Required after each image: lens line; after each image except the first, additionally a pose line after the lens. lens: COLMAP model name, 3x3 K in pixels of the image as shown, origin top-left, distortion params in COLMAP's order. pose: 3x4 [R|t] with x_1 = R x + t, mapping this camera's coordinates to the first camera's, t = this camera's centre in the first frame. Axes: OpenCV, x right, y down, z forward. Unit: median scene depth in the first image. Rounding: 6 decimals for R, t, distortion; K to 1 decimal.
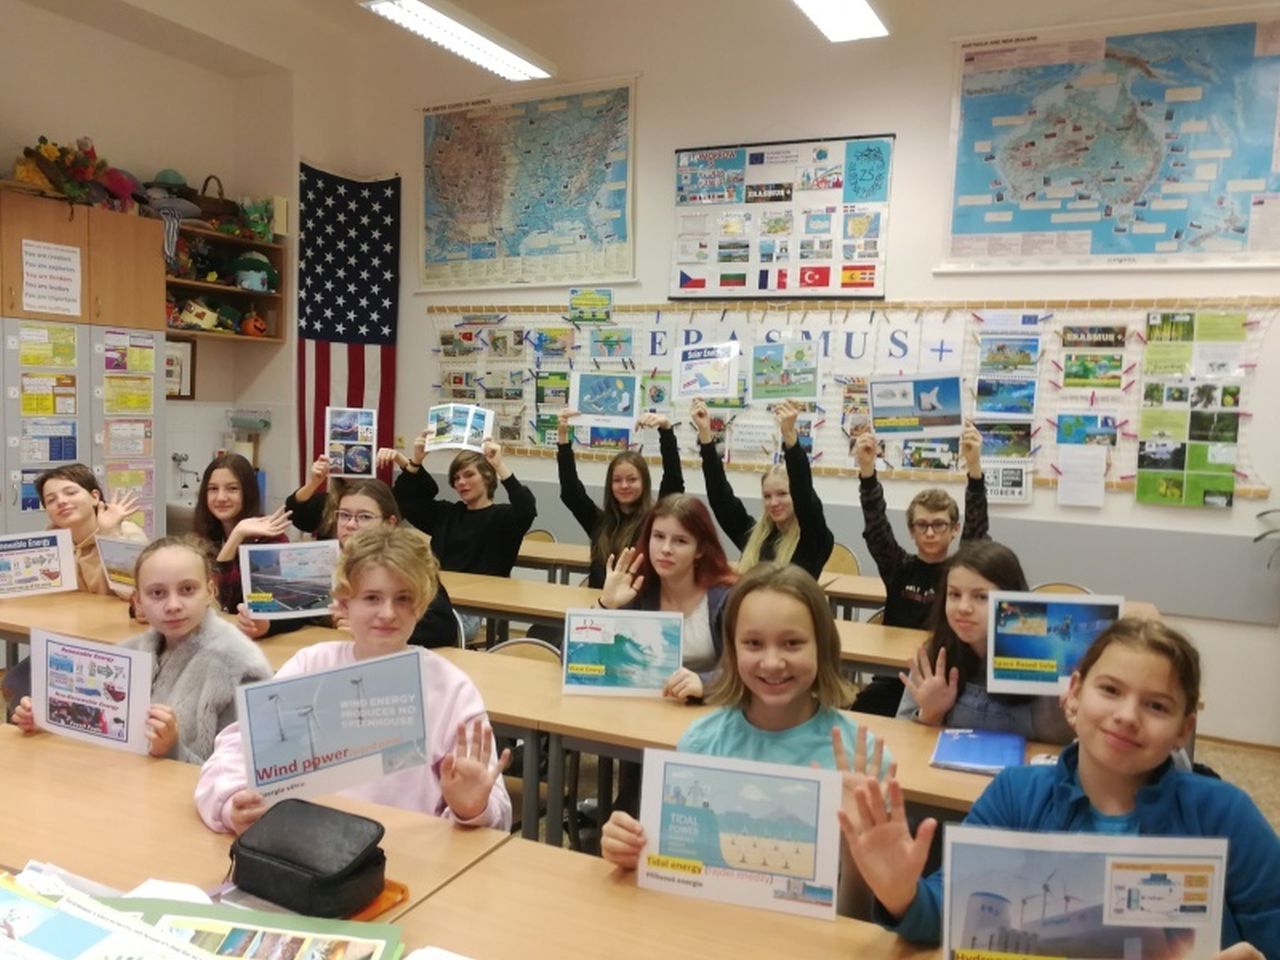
lens RADIAL K [[1024.2, 0, 640.8], [0, 1024.2, 493.9], [0, 0, 1]] dist [0.010016, -0.024696]
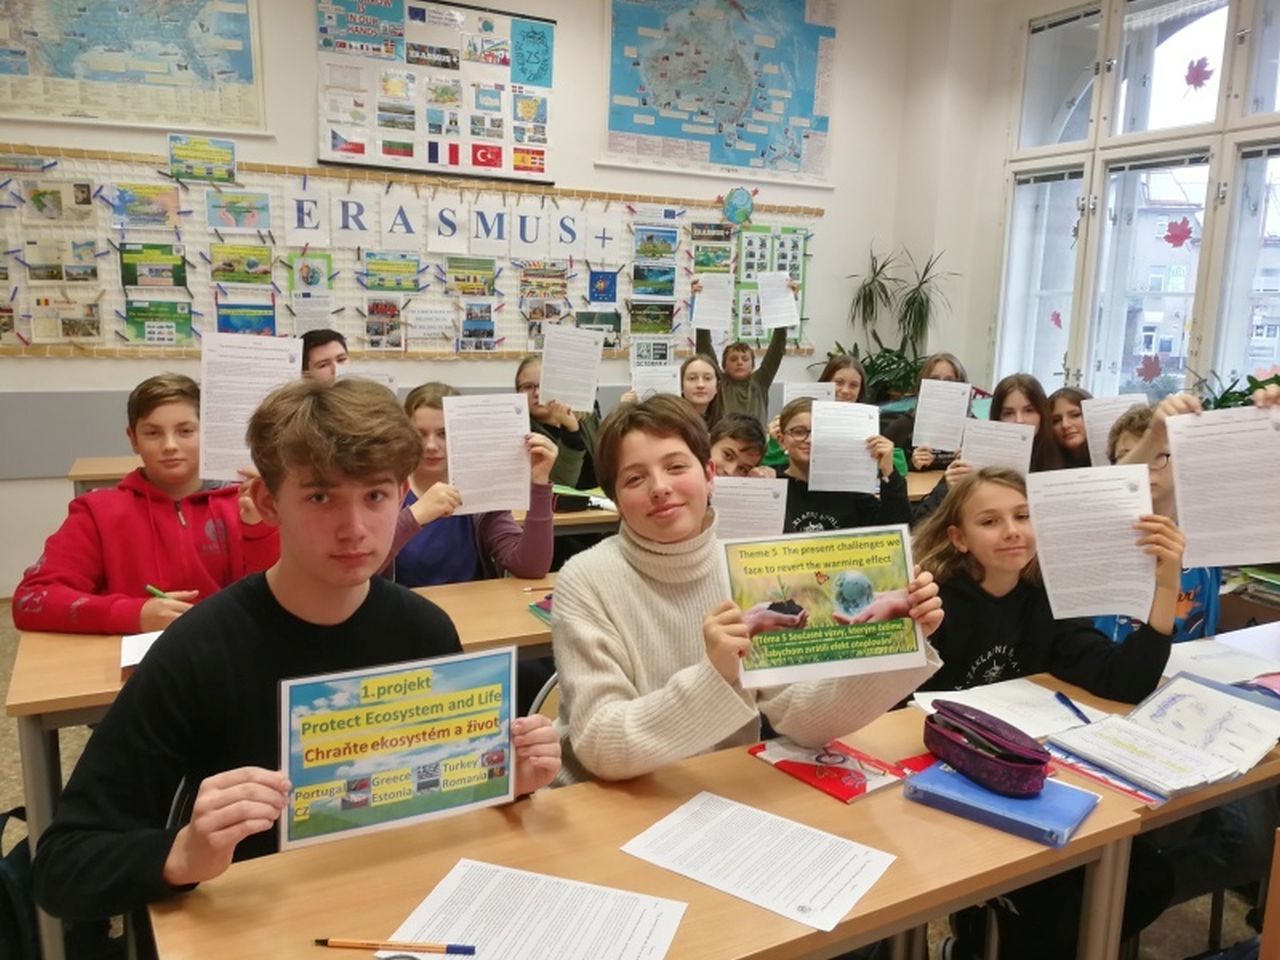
lens RADIAL K [[1024.2, 0, 642.2], [0, 1024.2, 469.5], [0, 0, 1]] dist [0.010016, -0.024696]
pose [[0.610177, -0.146575, 0.778588, -0.538646], [0.060153, 0.988471, 0.138946, -0.042527], [-0.789978, -0.037948, 0.611959, 0.271950]]
